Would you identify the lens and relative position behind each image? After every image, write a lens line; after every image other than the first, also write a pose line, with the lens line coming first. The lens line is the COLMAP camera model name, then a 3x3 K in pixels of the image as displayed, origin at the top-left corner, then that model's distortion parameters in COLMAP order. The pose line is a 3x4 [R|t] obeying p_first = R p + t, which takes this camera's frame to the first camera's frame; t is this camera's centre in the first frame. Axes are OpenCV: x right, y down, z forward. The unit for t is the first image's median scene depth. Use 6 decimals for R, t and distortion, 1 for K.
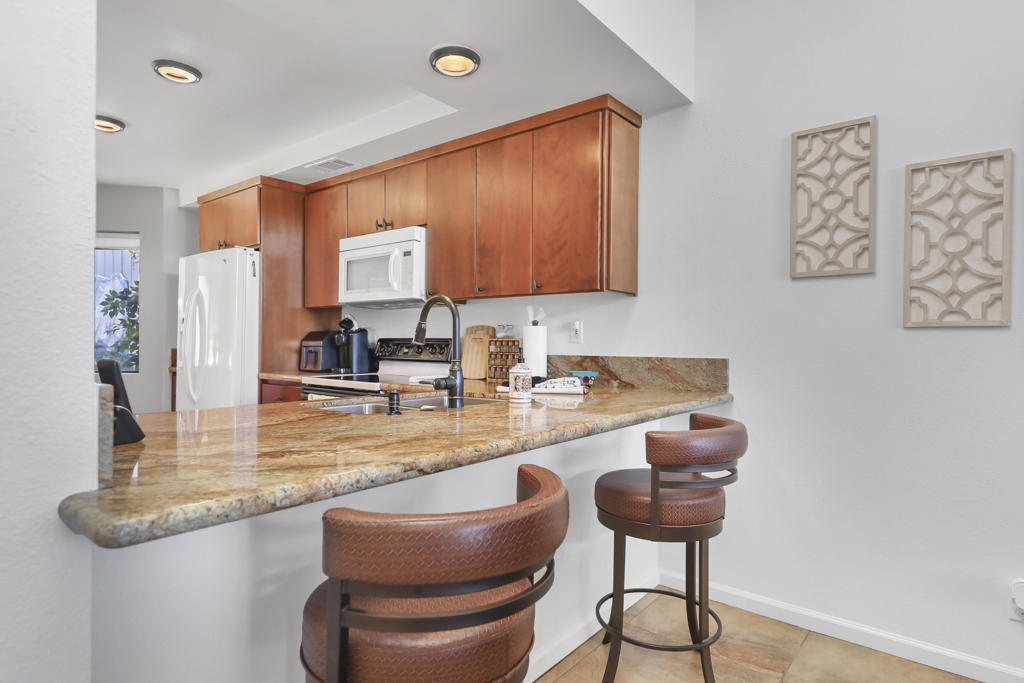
lens RADIAL K [[562.9, 0, 513.9], [0, 562.9, 337.2], [0, 0, 1]] dist [0.003848, -0.000188]
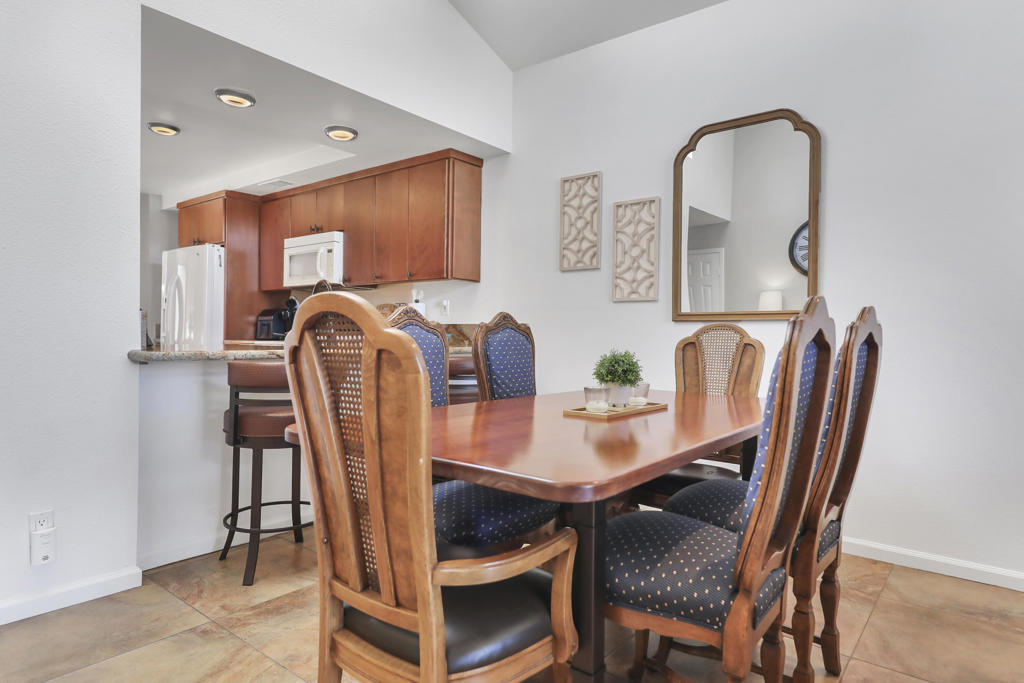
lens RADIAL K [[584.8, 0, 515.8], [0, 584.8, 333.8], [0, 0, 1]] dist [-0.006761, -0.001445]
pose [[0.999847, 0.004818, 0.016805, 0.243333], [-0.004971, 0.999947, 0.009051, 0.039181], [-0.016760, -0.009134, 0.999818, -0.441604]]
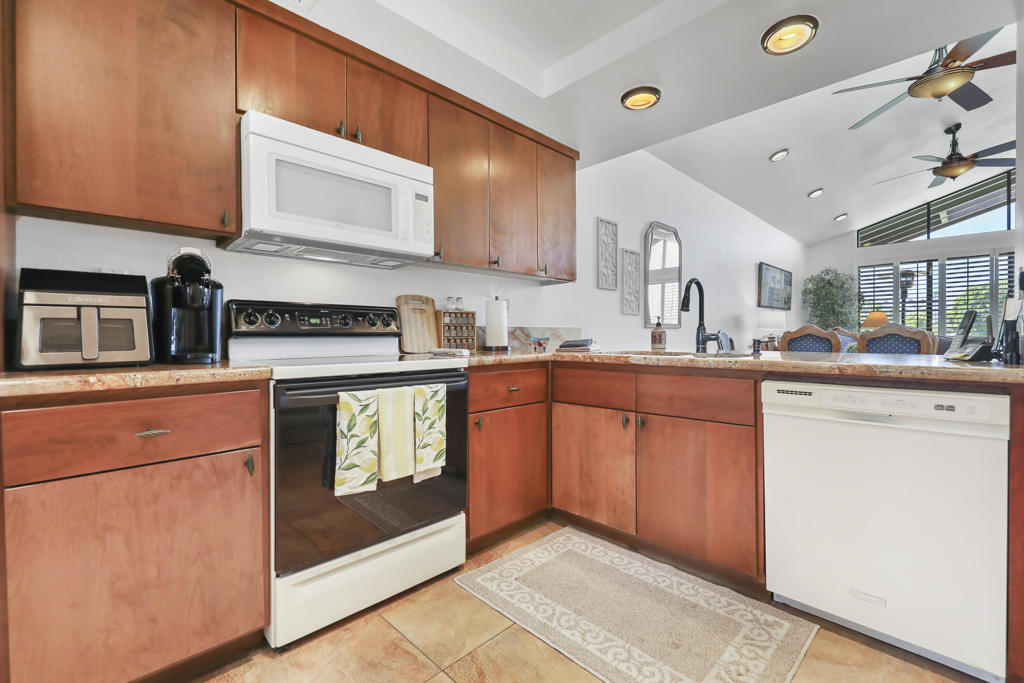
lens RADIAL K [[445.3, 0, 516.2], [0, 445.3, 334.3], [0, 0, 1]] dist [0.001119, -0.000459]
pose [[0.096535, -0.003361, 0.995324, -0.806607], [-0.006093, 0.999974, 0.003968, 0.041464], [-0.995311, -0.006448, 0.096512, 0.807089]]
